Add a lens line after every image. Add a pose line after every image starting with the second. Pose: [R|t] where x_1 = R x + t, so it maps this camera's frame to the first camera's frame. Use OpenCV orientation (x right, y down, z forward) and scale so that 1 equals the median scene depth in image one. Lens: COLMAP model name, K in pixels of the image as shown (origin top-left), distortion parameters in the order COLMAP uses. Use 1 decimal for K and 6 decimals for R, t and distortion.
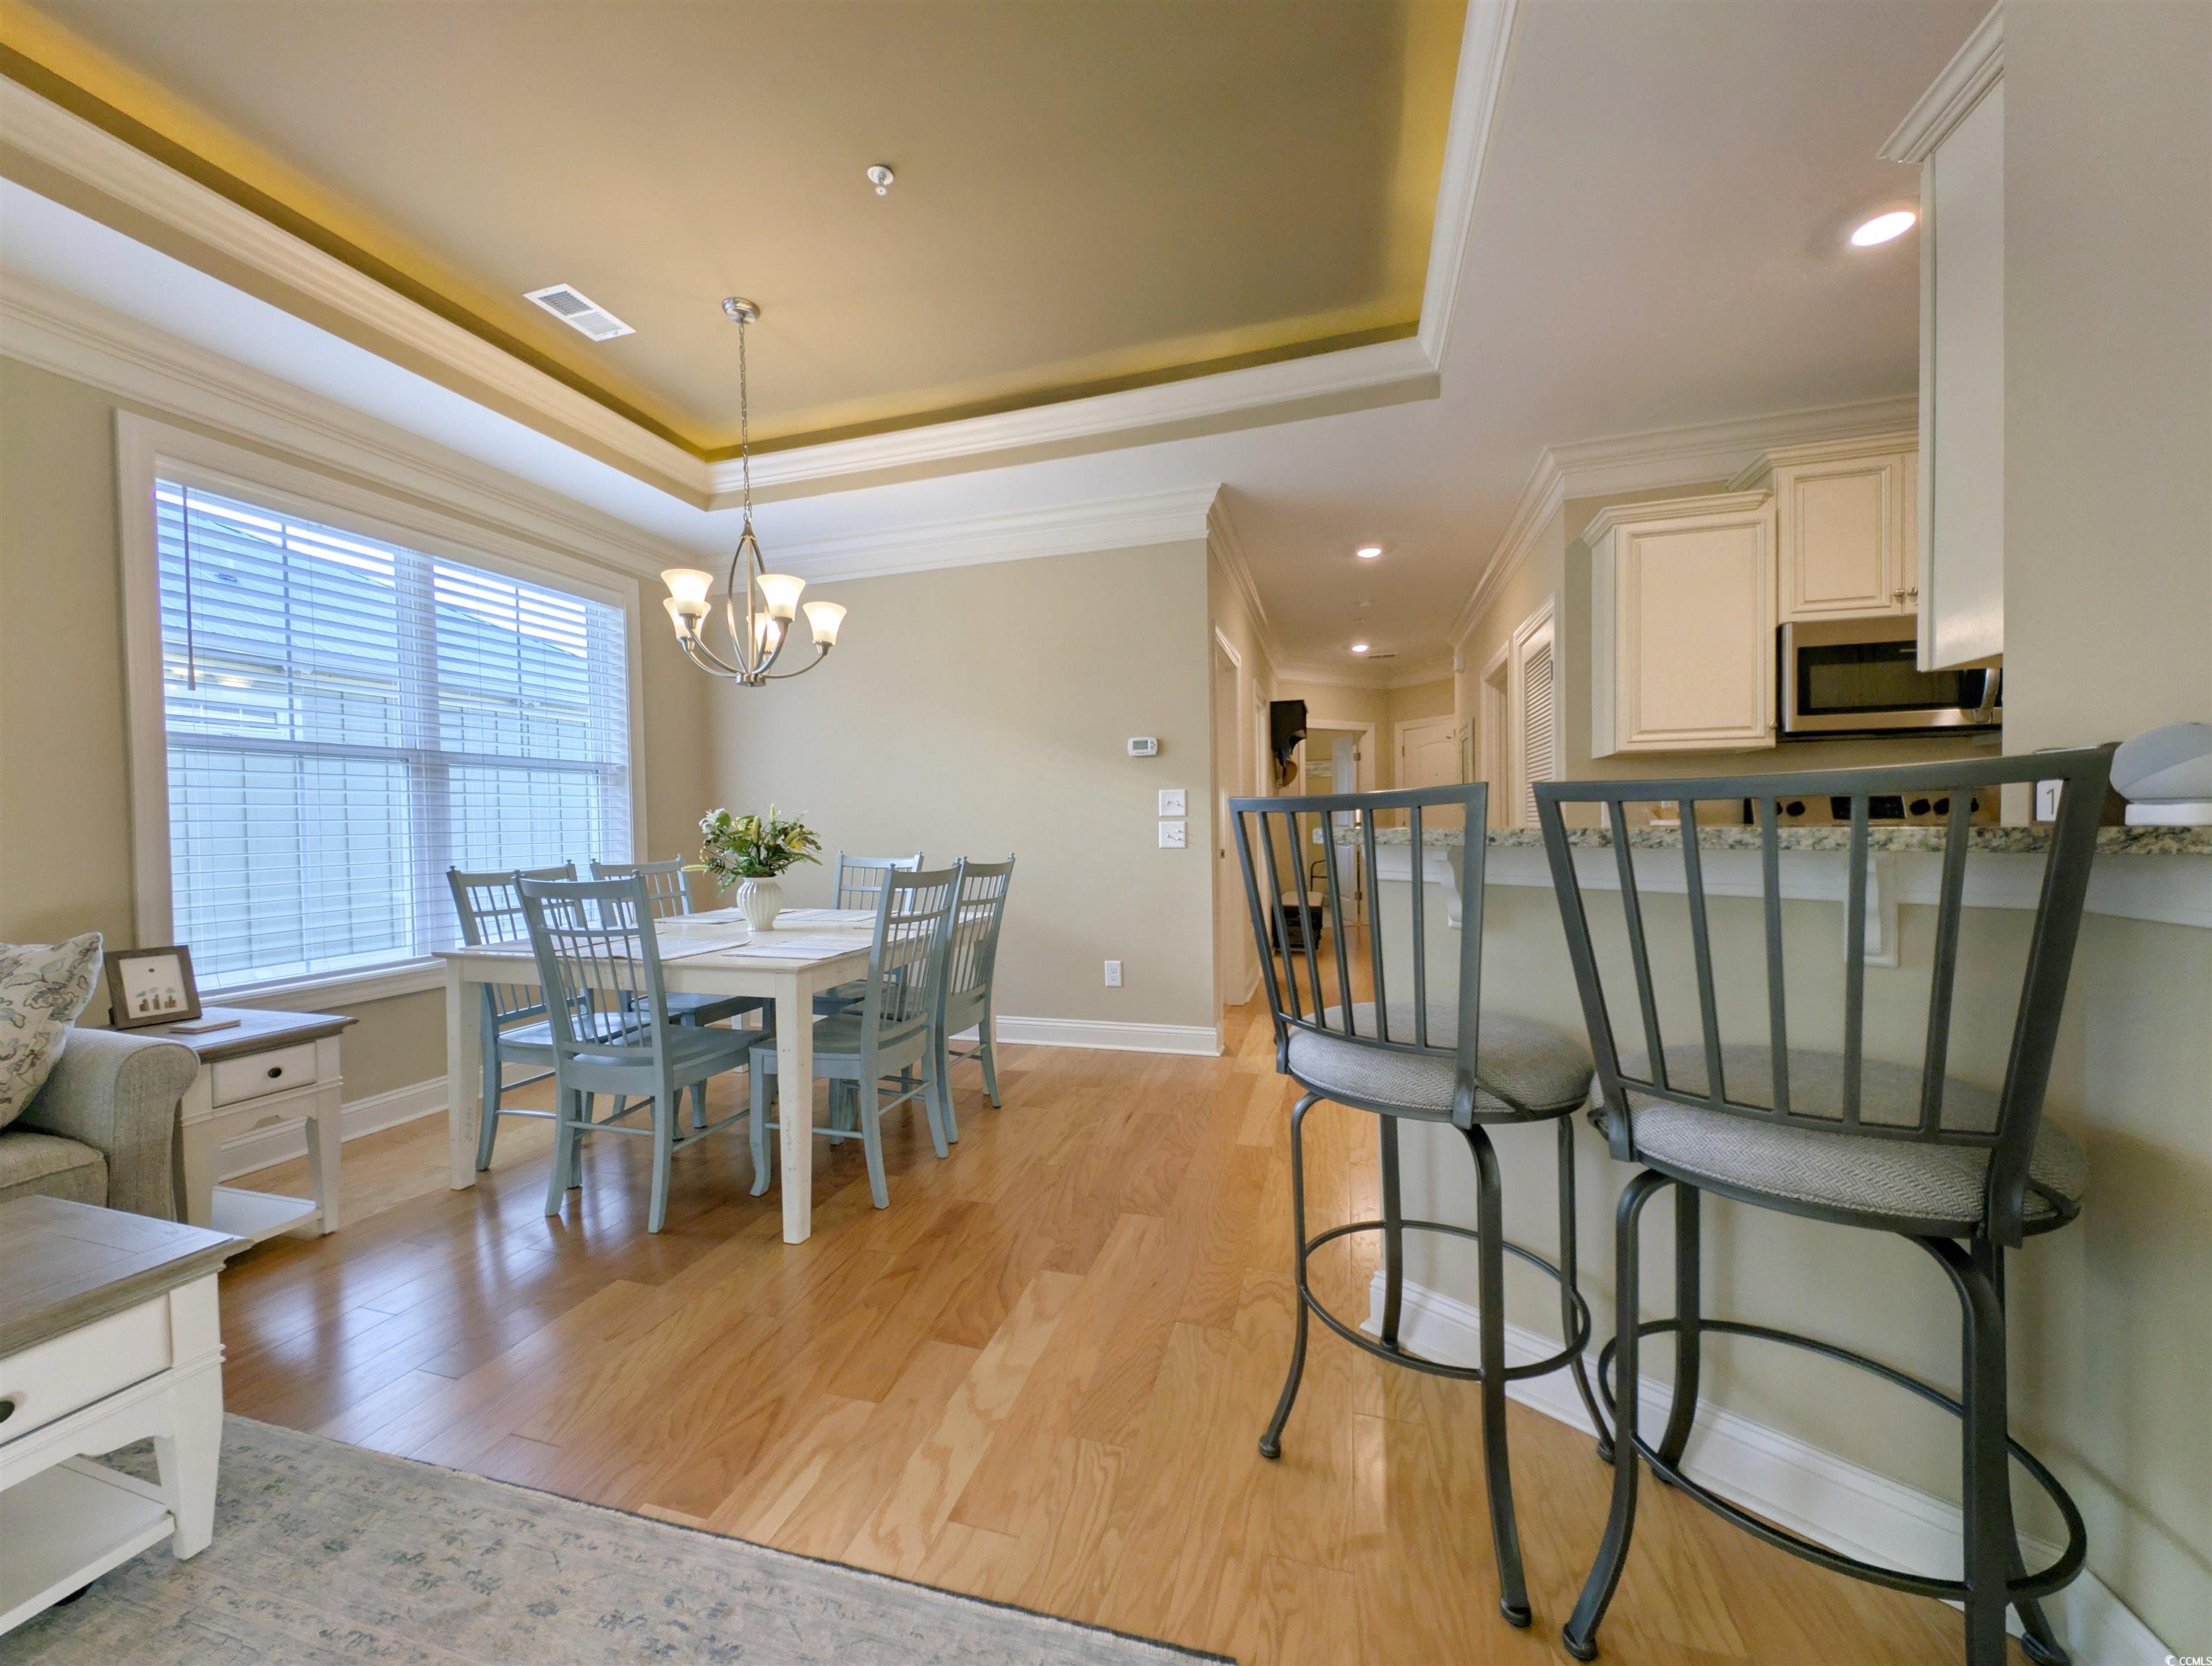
lens RADIAL K [[847.7, 0, 1094.3], [0, 847.7, 832.8], [0, 0, 1]] dist [0.011869, -0.000235]
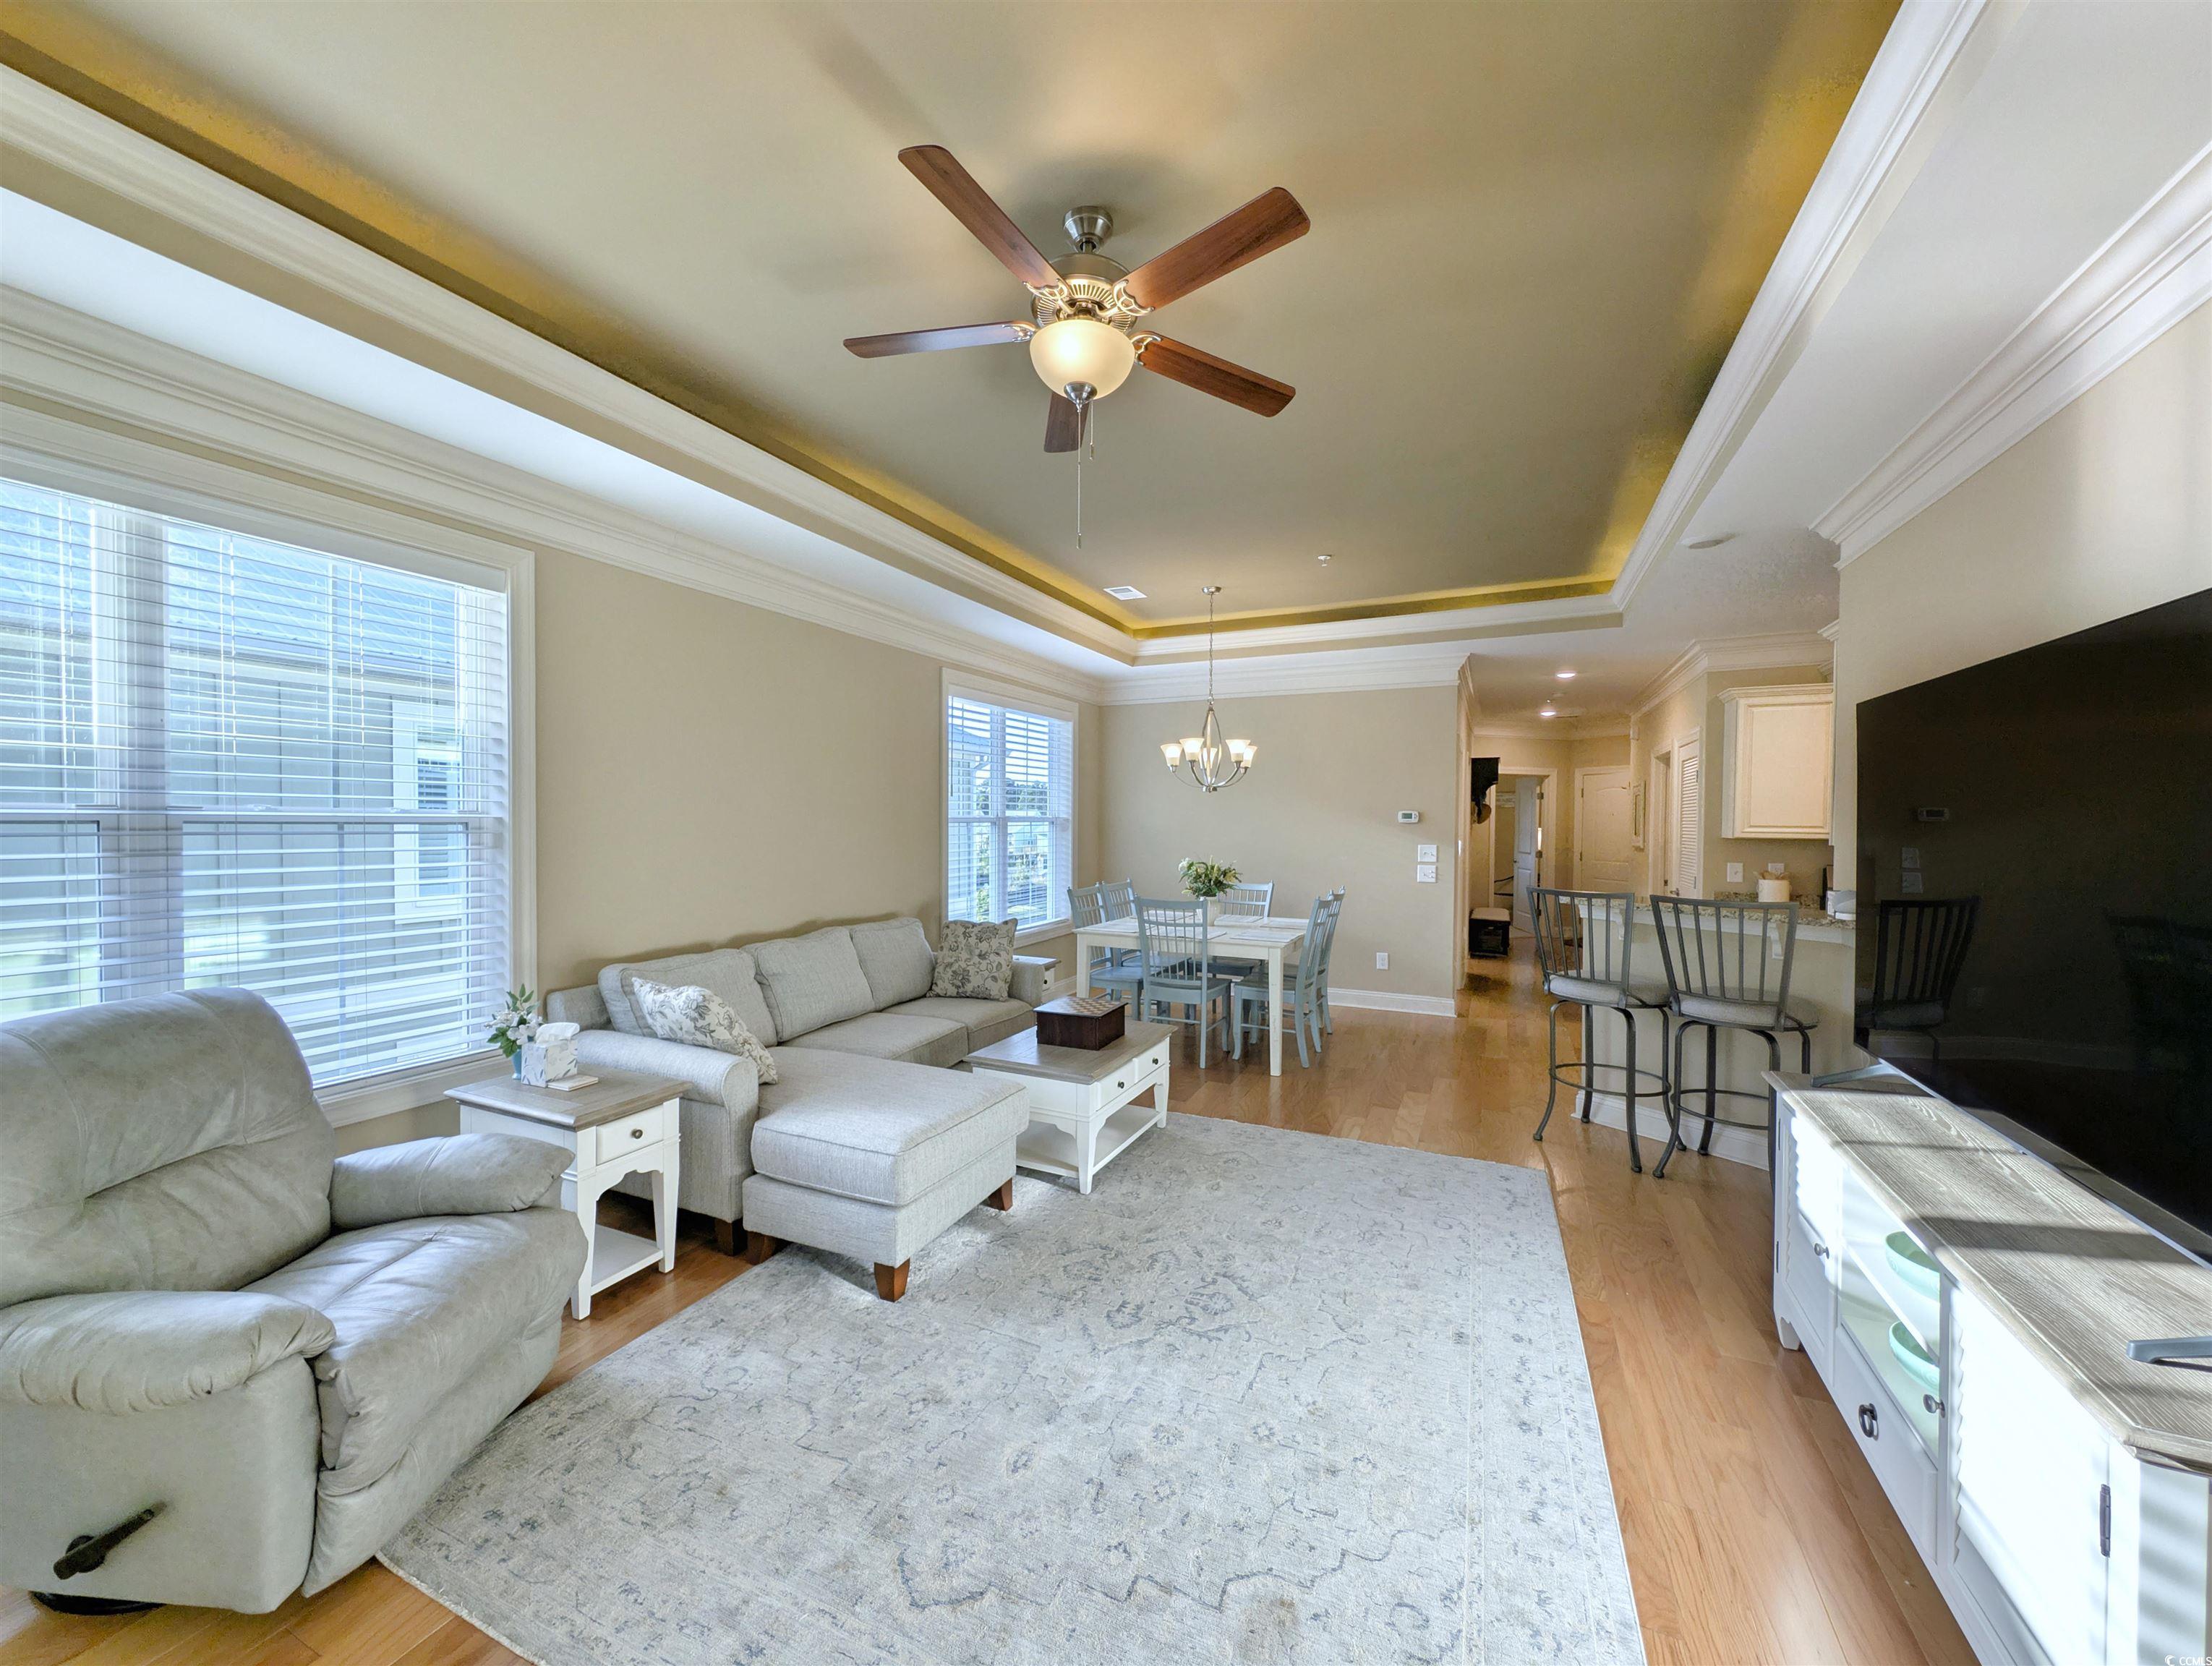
lens RADIAL K [[847.7, 0, 1099.3], [0, 847.7, 837.1], [0, 0, 1]] dist [0.011869, -0.000235]
pose [[0.987643, 0.025633, -0.154611, -0.335942], [-0.024283, 0.999649, 0.010615, -0.085875], [0.154828, -0.006730, 0.987918, -0.806325]]
